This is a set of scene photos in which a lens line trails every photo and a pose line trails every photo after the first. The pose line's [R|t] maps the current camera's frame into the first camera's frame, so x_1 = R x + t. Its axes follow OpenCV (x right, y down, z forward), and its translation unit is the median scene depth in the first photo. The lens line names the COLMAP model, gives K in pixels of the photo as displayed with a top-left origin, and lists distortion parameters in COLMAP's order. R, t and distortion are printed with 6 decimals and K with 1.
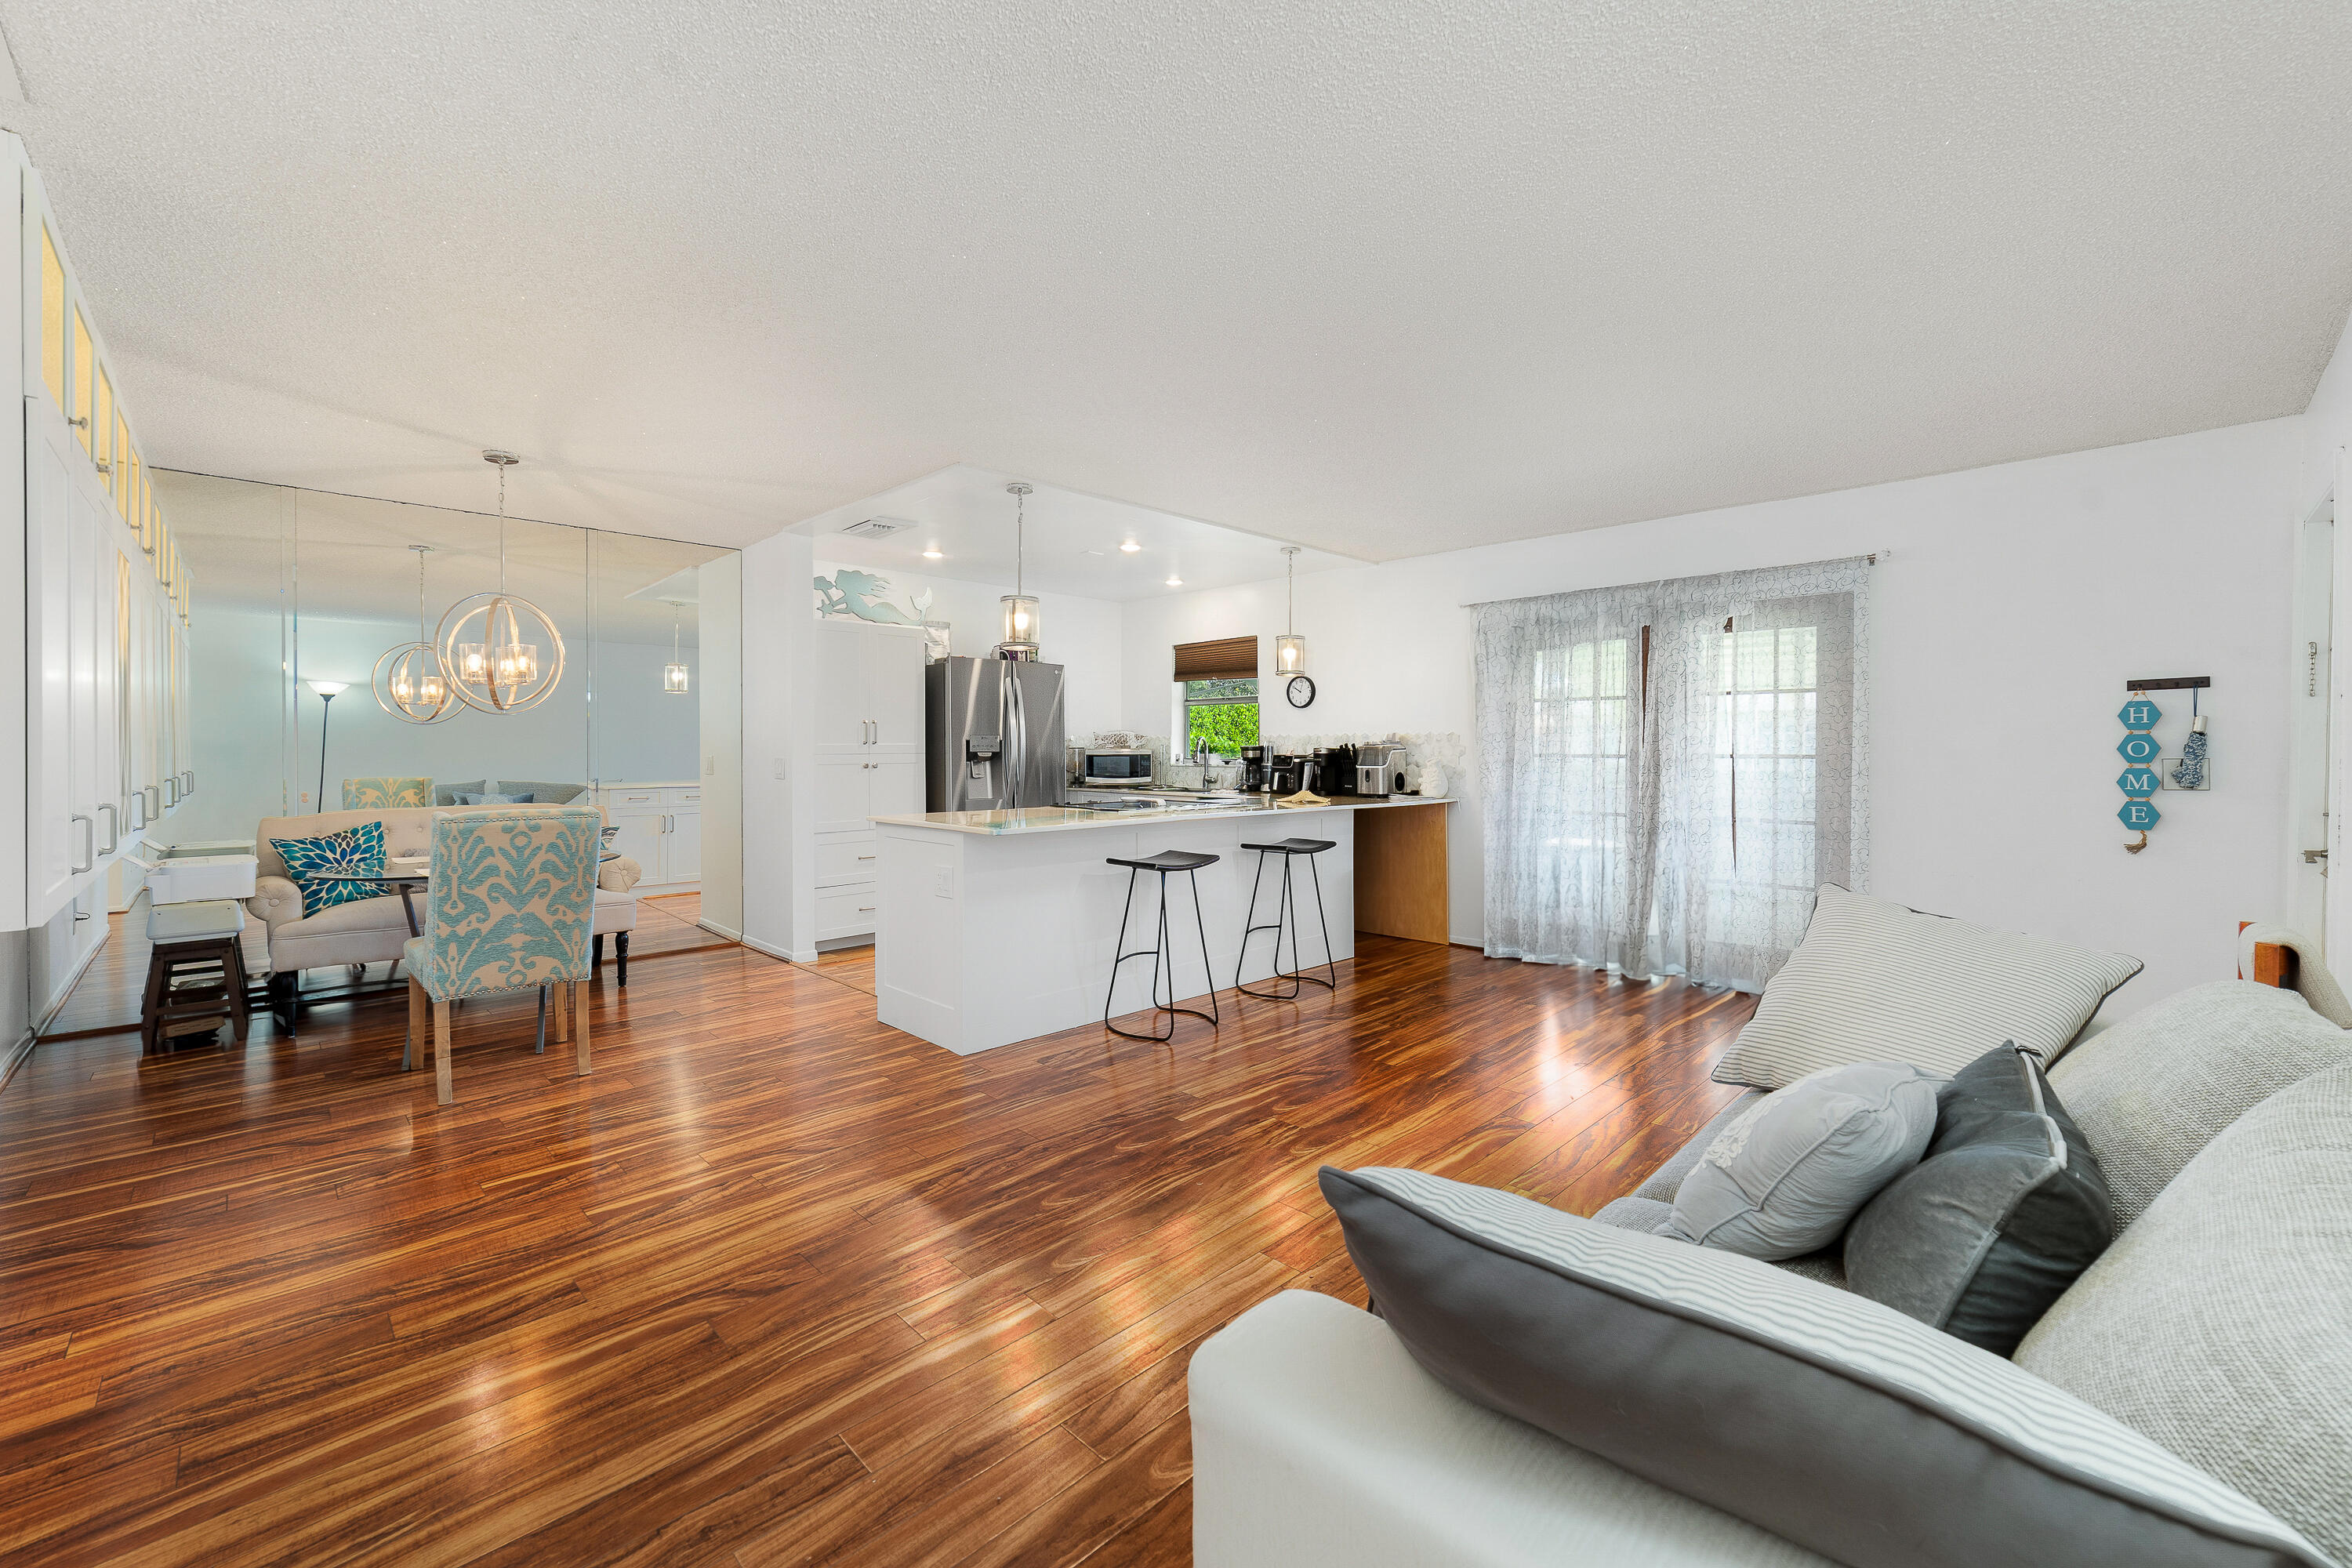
lens RADIAL K [[958.3, 0, 1161.6], [0, 958.3, 751.2], [0, 0, 1]] dist [-0.015195, 0.000227]
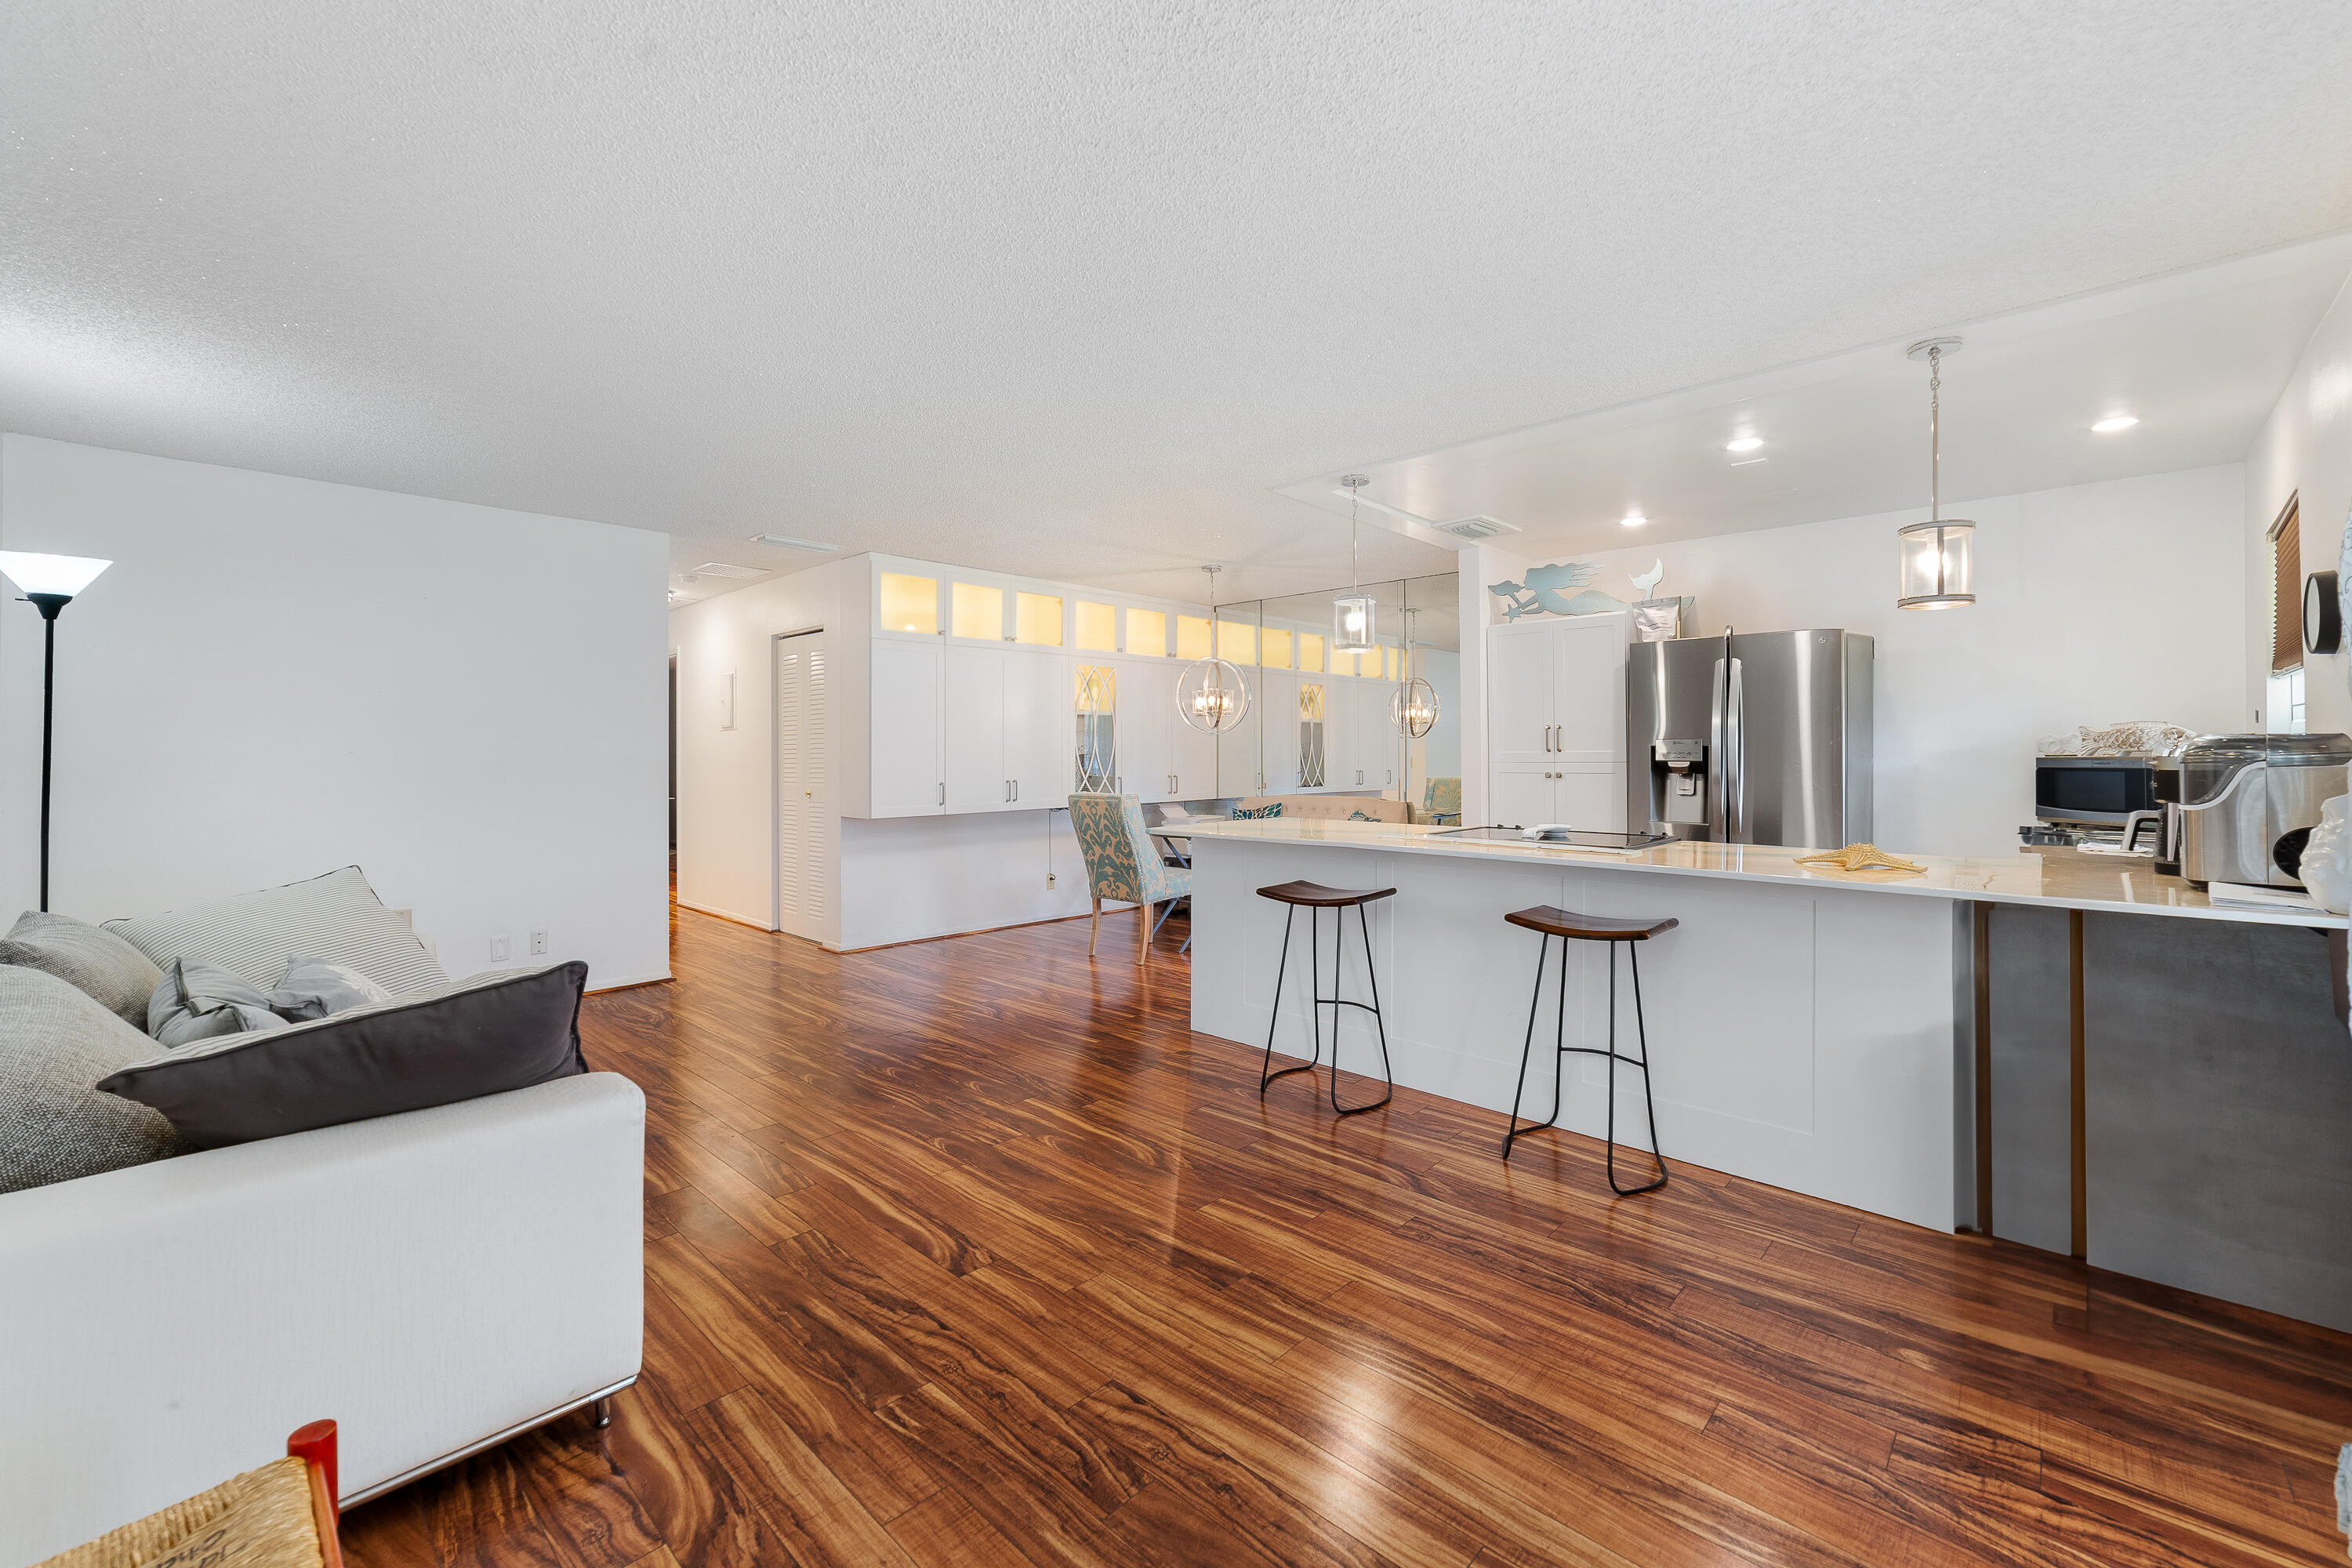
lens RADIAL K [[958.3, 0, 1161.6], [0, 958.3, 751.2], [0, 0, 1]] dist [-0.015195, 0.000227]
pose [[0.035881, -0.001939, -0.999354, 0.765752], [0.000426, 0.999998, -0.001925, -0.007804], [0.999356, -0.000357, 0.035882, 0.763136]]
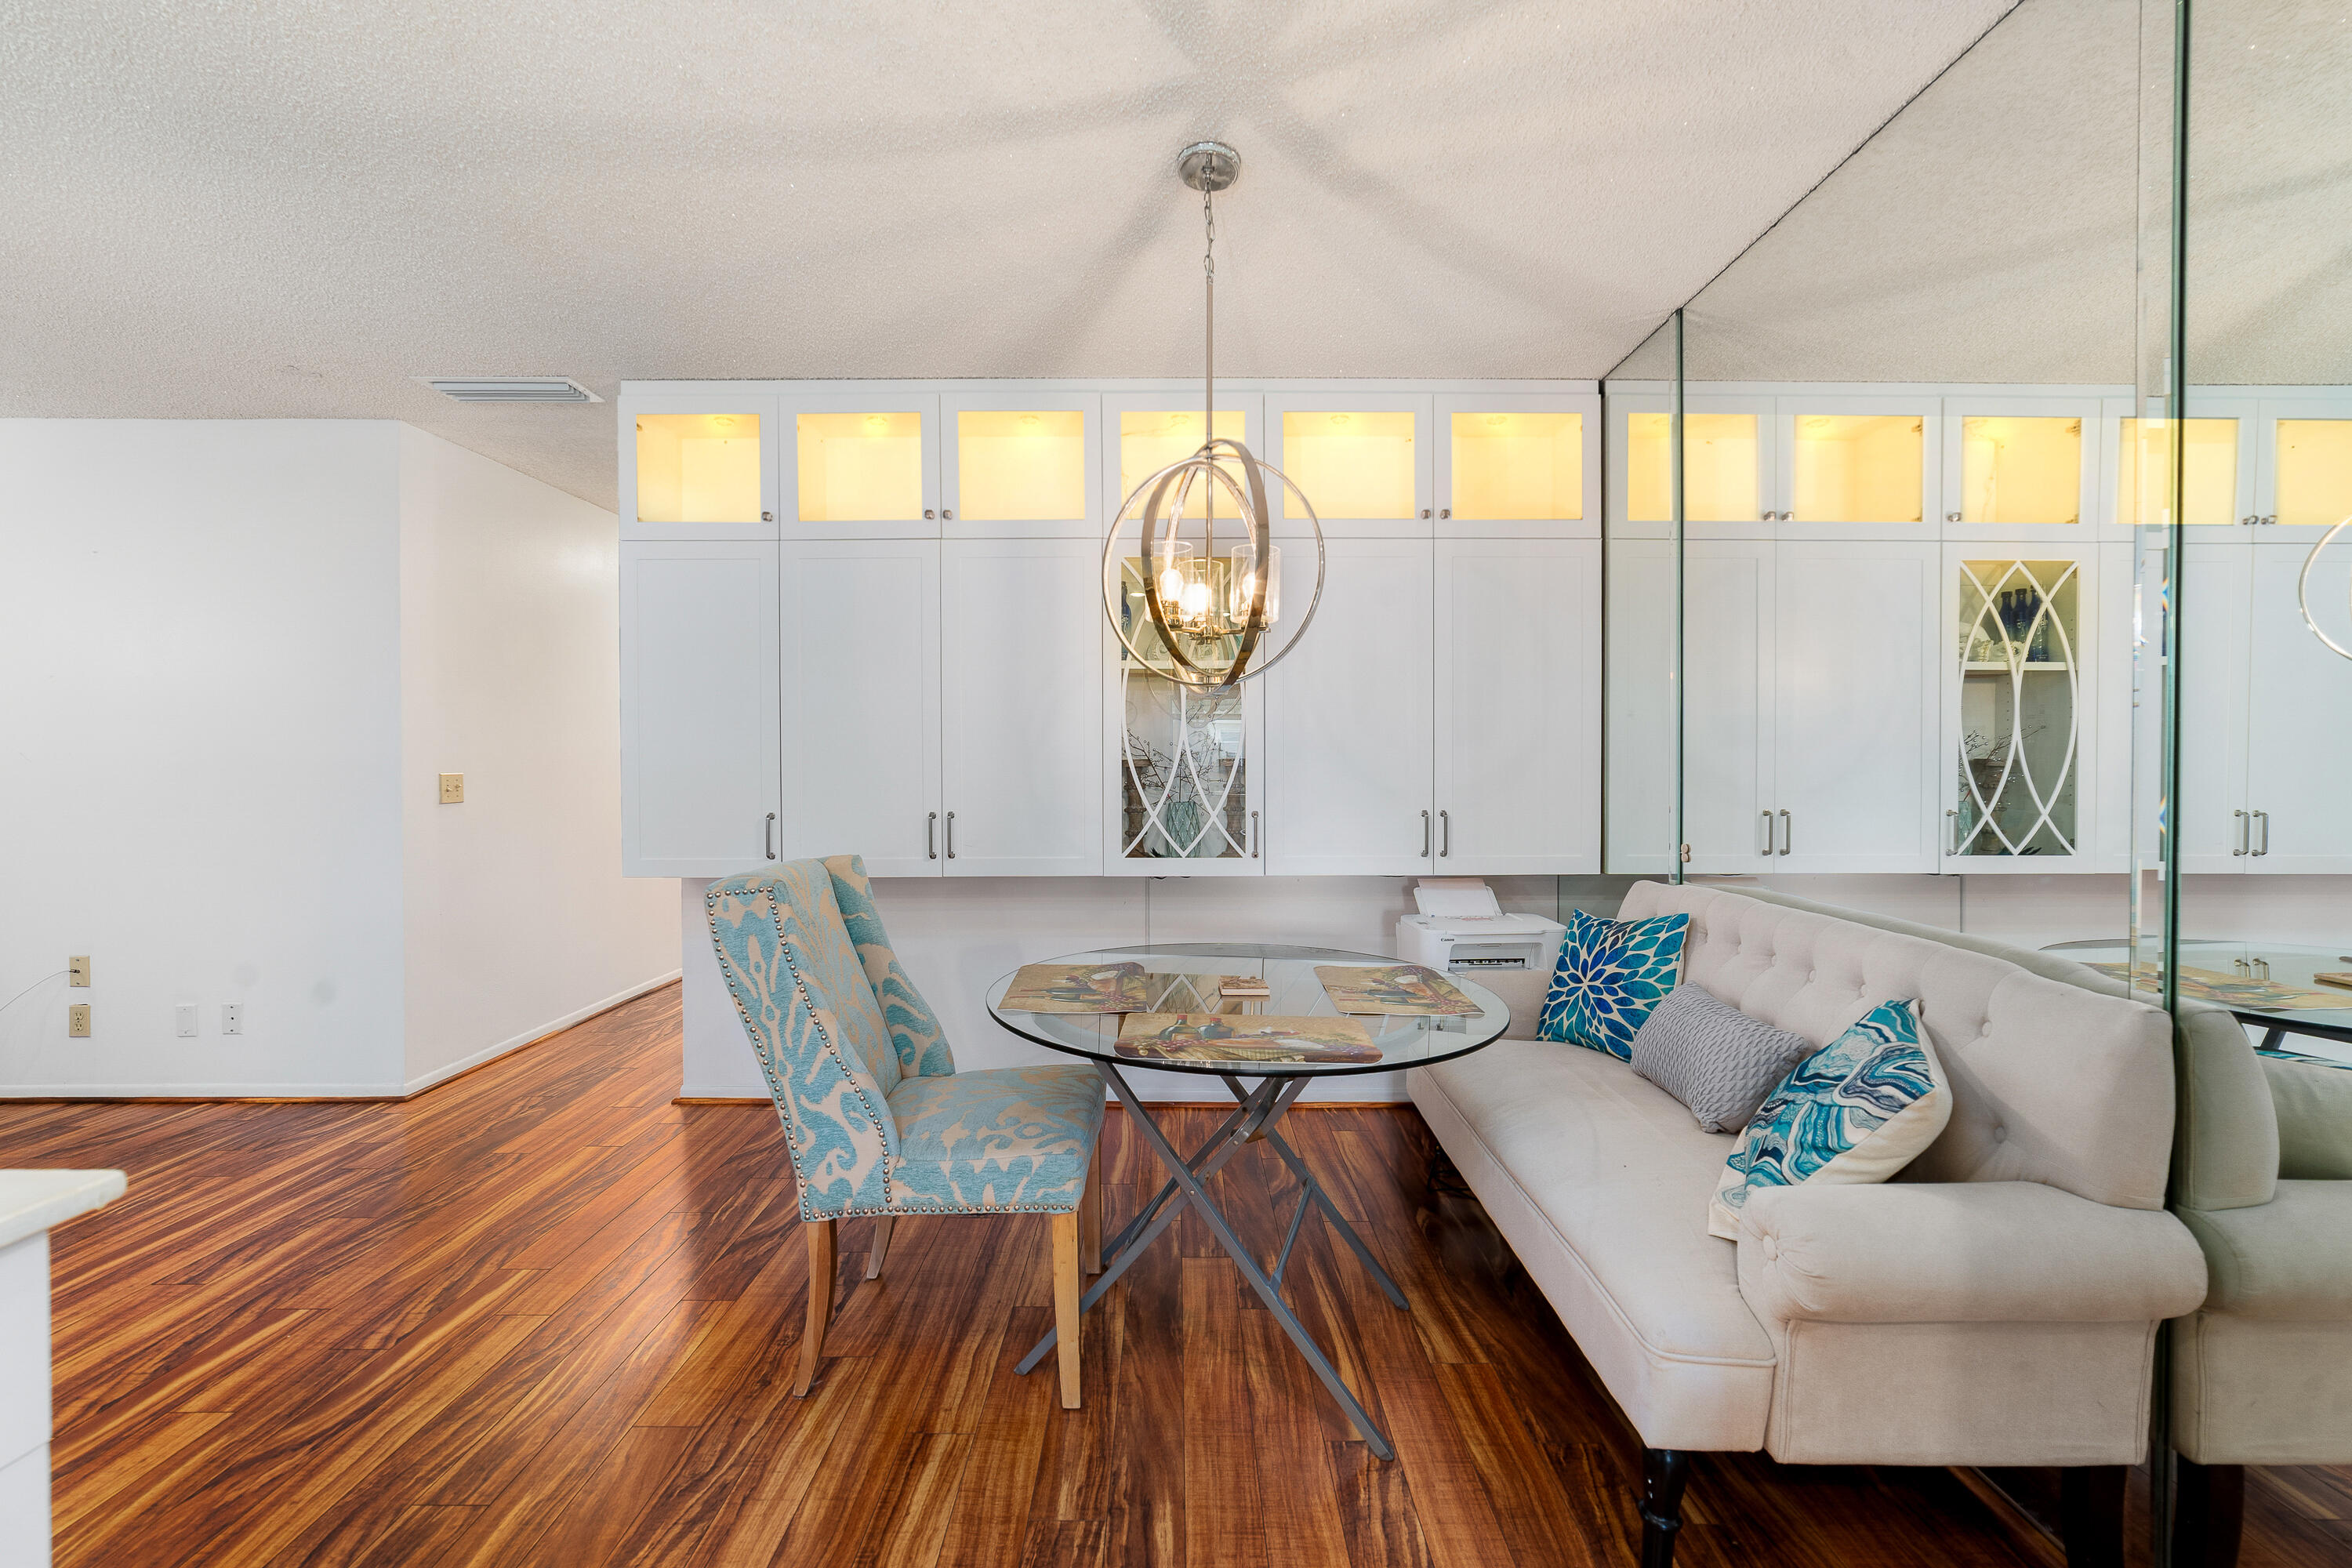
lens RADIAL K [[939.0, 0, 1176.0], [0, 939.0, 784.0], [0, 0, 1]] dist [-0.002042, 0.000442]
pose [[-0.690416, 0.016295, -0.723229, -0.297619], [-0.002213, 0.999694, 0.024637, -0.004426], [0.723409, 0.018610, -0.690169, 1.168410]]
